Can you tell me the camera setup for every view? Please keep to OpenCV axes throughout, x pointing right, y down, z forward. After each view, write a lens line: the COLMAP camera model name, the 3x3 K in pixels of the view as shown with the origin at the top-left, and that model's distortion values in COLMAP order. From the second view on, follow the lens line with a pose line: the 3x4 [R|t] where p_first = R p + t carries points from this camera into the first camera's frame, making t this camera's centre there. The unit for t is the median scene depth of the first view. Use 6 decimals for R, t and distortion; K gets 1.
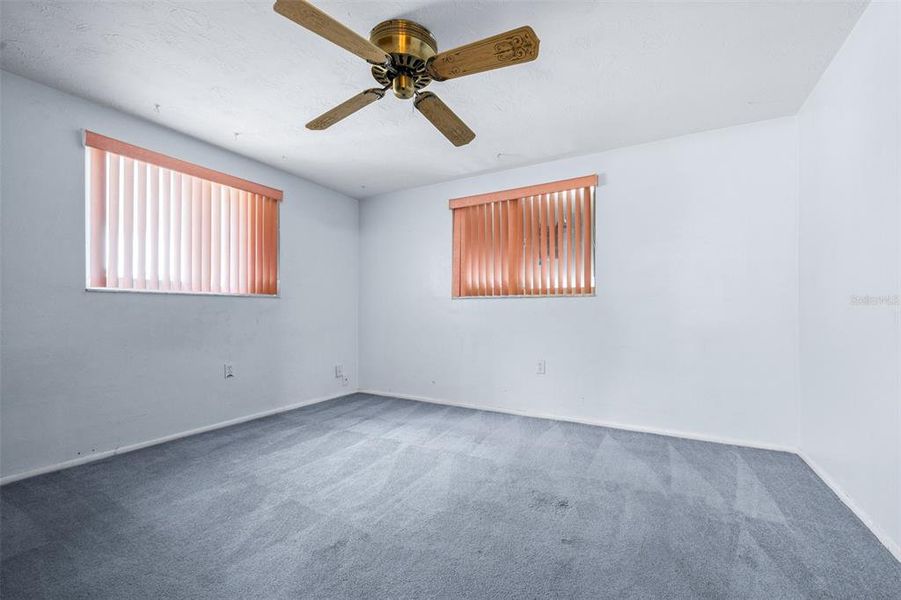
lens RADIAL K [[384.0, 0, 451.3], [0, 384.0, 302.6], [0, 0, 1]] dist [-0.004233, 0.001351]
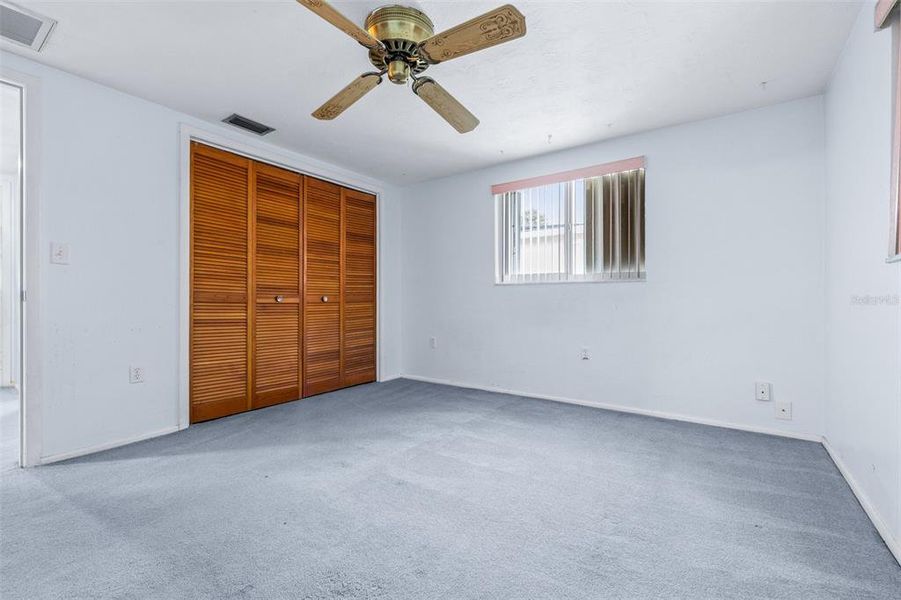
lens RADIAL K [[384.0, 0, 451.2], [0, 384.0, 300.4], [0, 0, 1]] dist [-0.004233, 0.001351]
pose [[-0.092639, 0.001845, -0.995698, 0.506519], [0.024852, 0.999691, -0.000460, 0.022108], [0.995390, -0.024787, -0.092657, 0.739463]]
